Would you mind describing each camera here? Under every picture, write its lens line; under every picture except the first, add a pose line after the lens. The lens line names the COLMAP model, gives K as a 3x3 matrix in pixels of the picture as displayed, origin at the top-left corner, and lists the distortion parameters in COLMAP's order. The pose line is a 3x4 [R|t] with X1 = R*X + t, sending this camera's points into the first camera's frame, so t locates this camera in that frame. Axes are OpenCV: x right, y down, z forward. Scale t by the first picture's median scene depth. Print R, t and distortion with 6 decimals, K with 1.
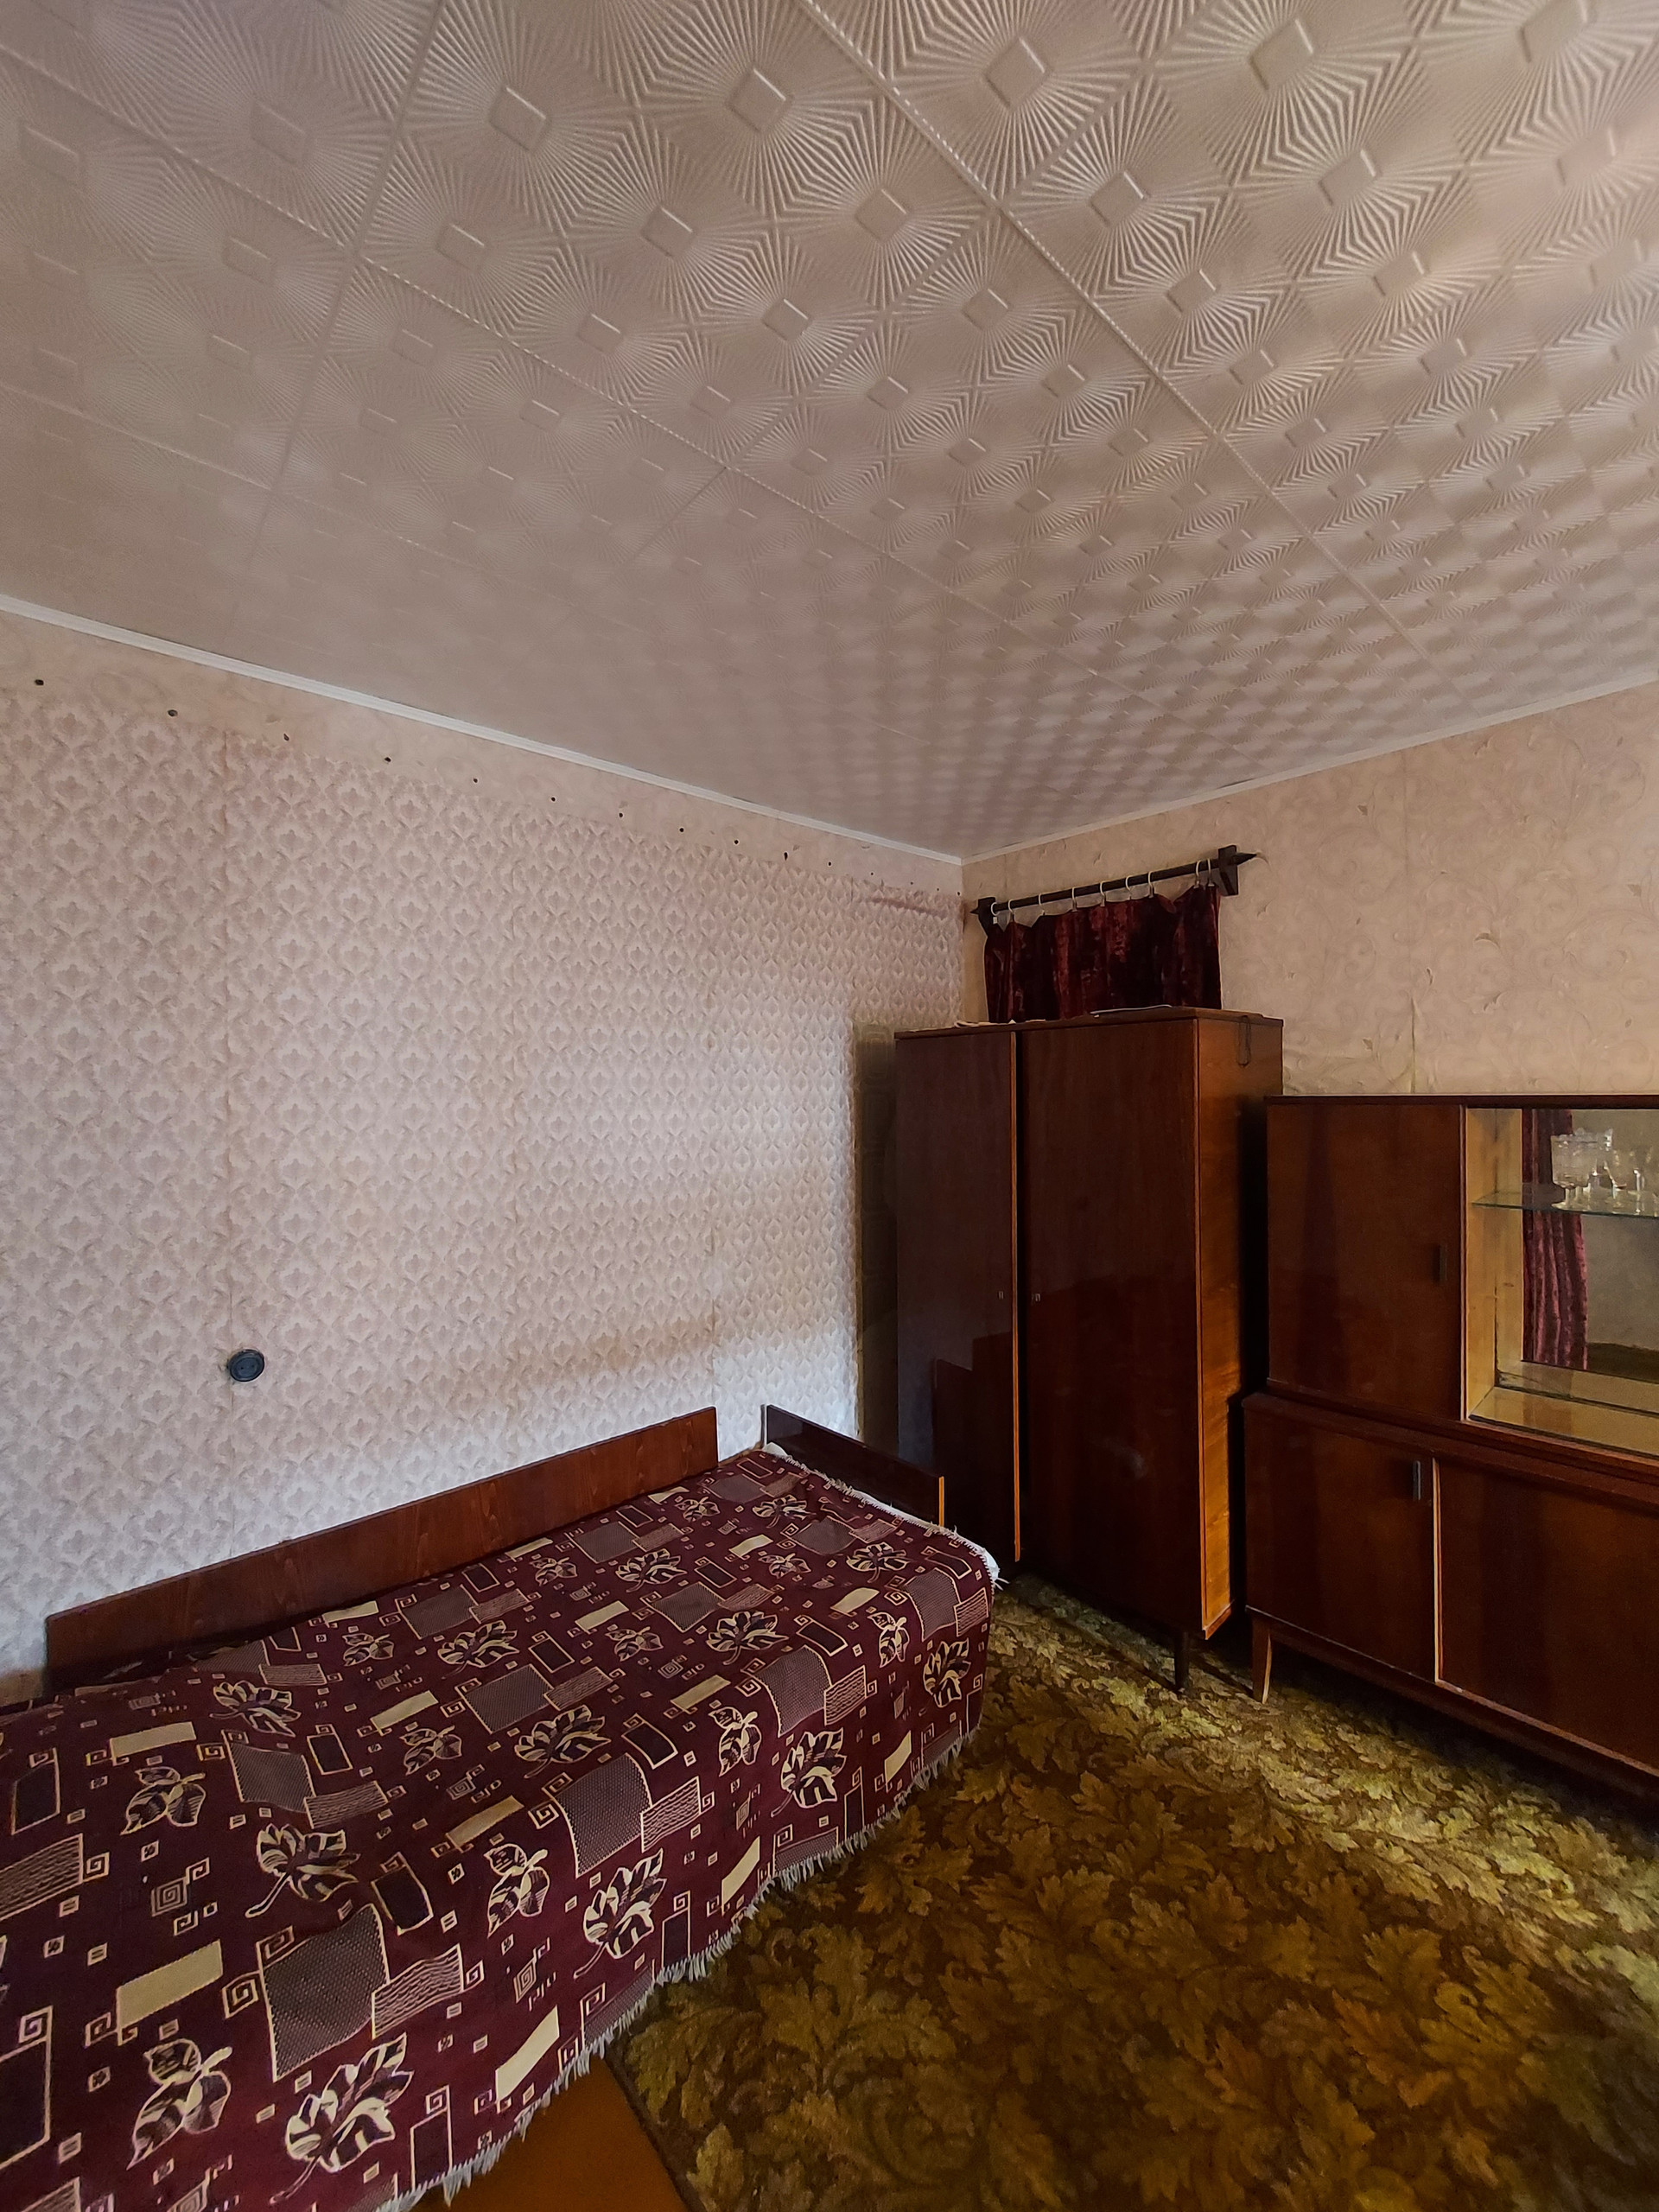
lens RADIAL K [[860.7, 0, 829.5], [0, 860.7, 1106.0], [0, 0, 1]] dist [0.009954, -0.005037]
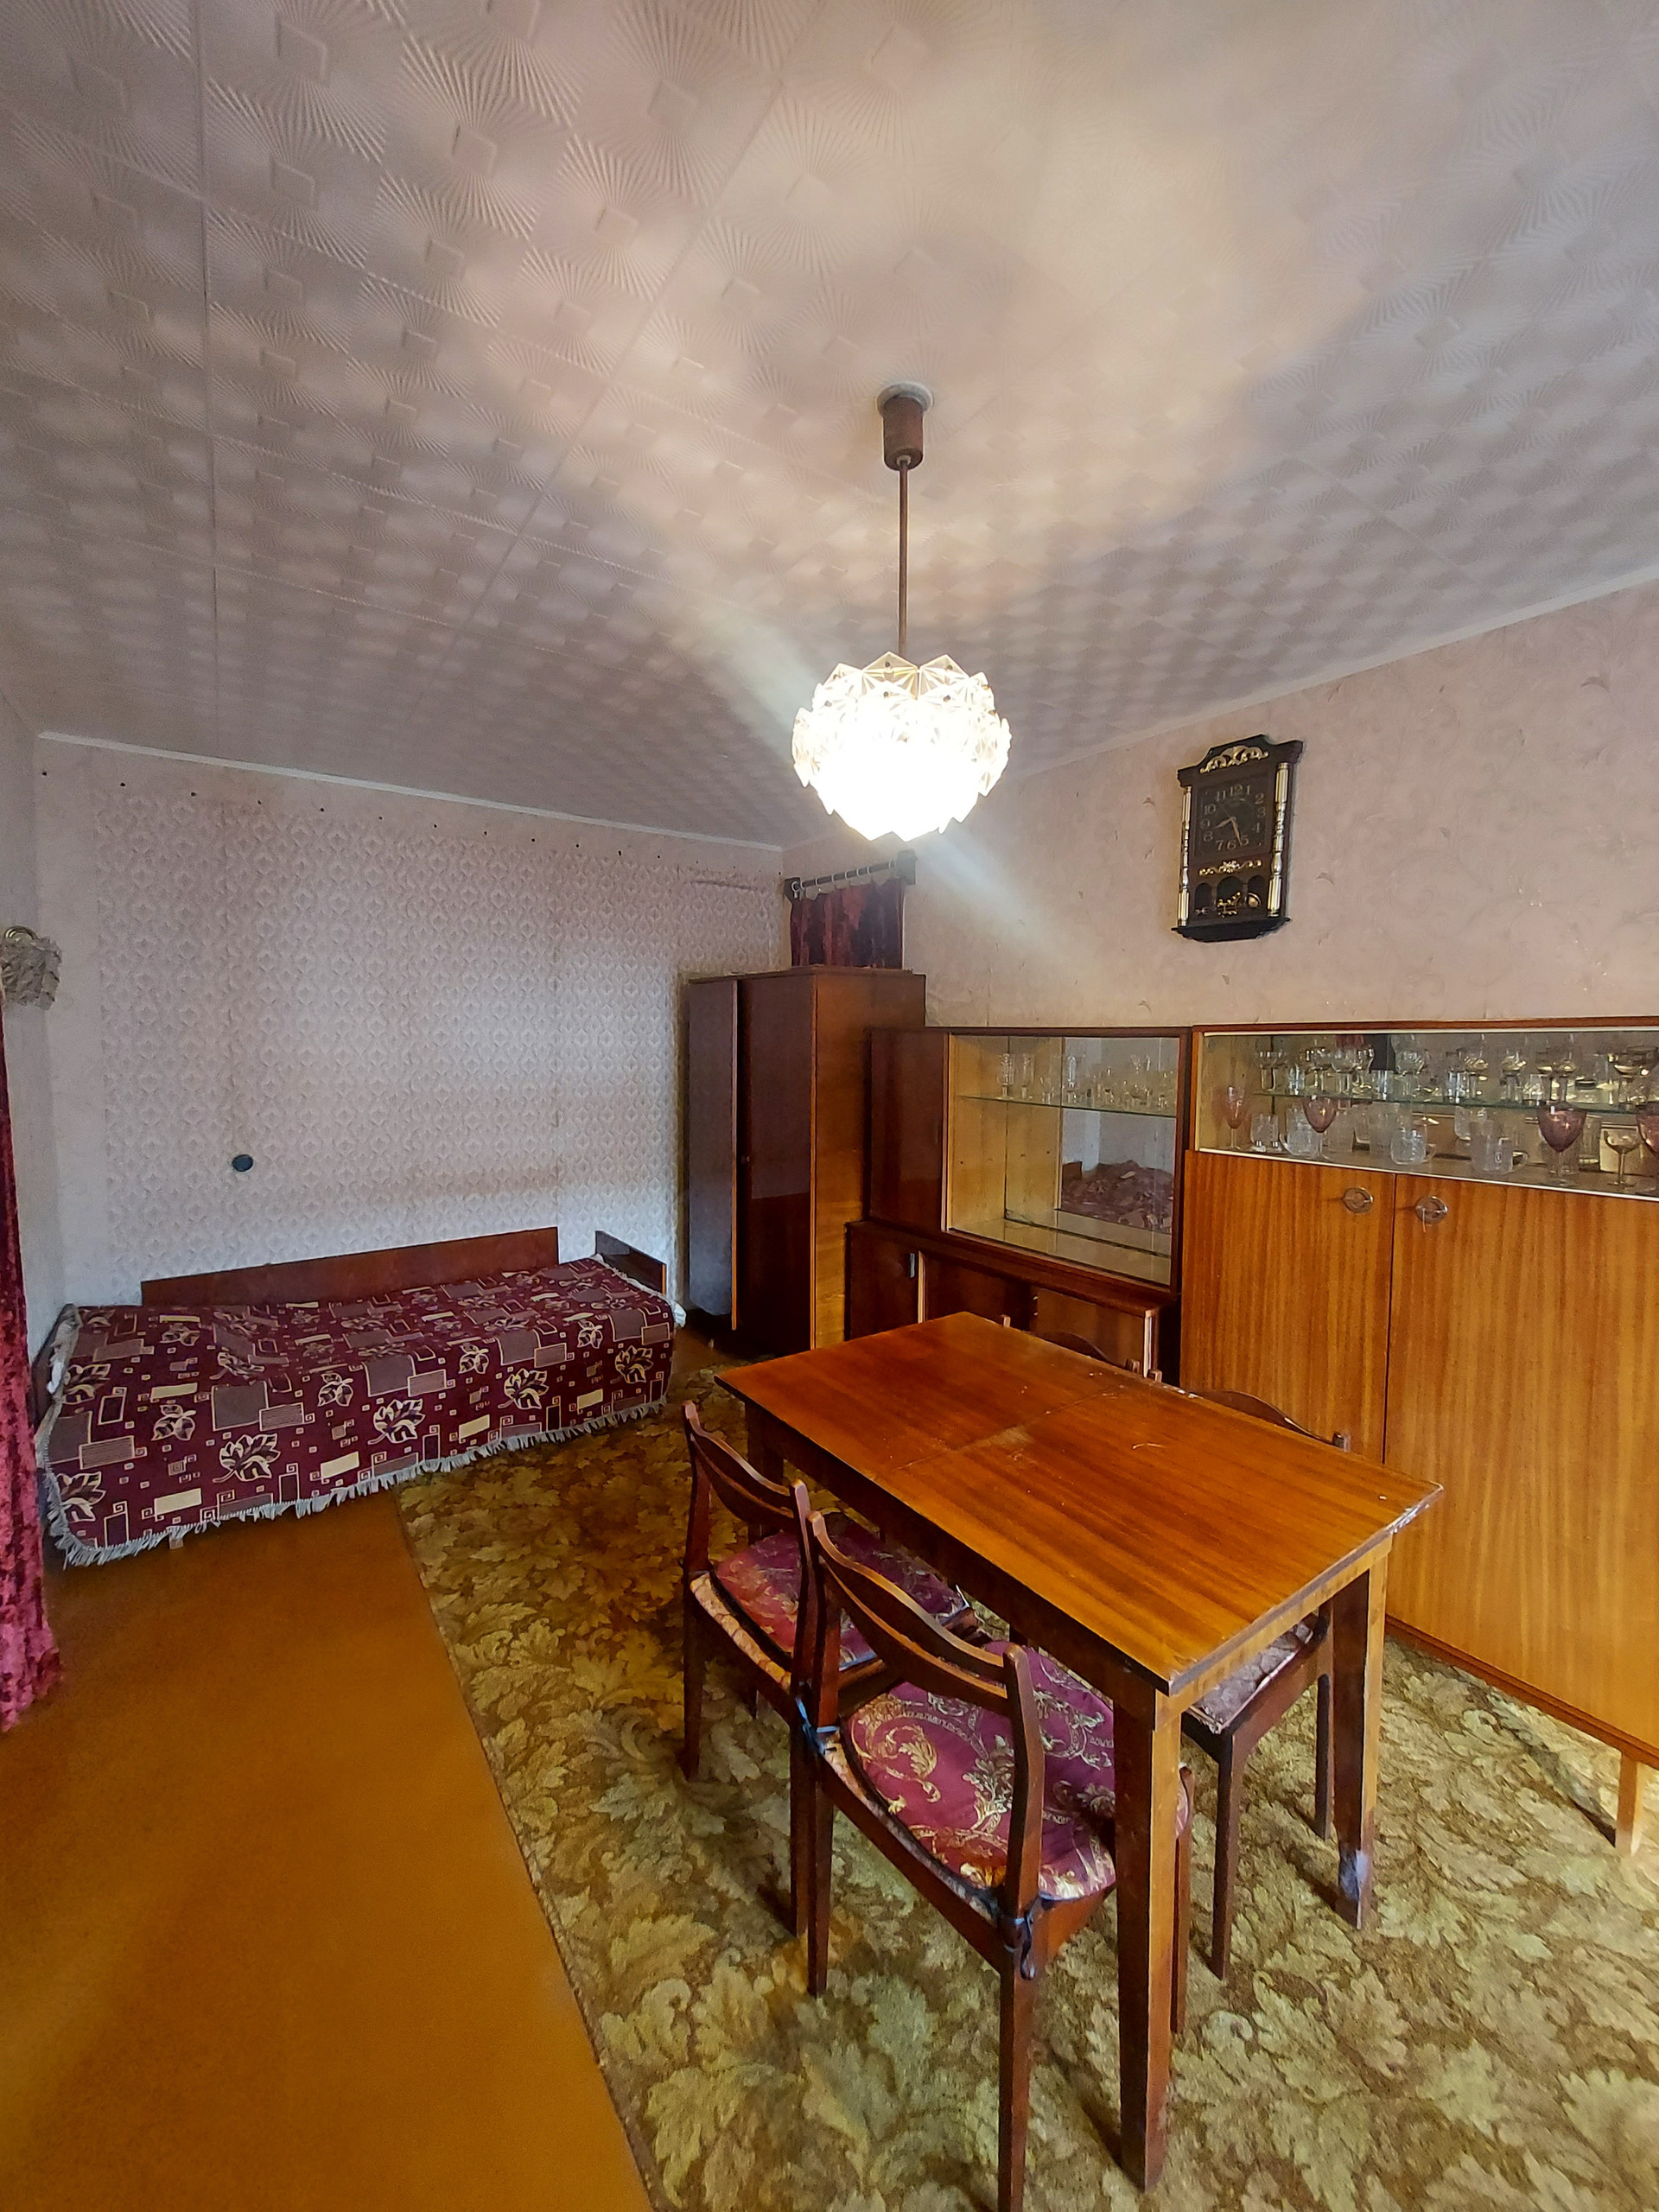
lens RADIAL K [[877.5, 0, 838.2], [0, 877.5, 1103.6], [0, 0, 1]] dist [0.012817, -0.006162]
pose [[0.992677, 0.030341, -0.116923, 0.705552], [-0.022630, 0.997515, 0.066722, 0.025411], [0.118657, -0.063588, 0.990897, -0.609814]]
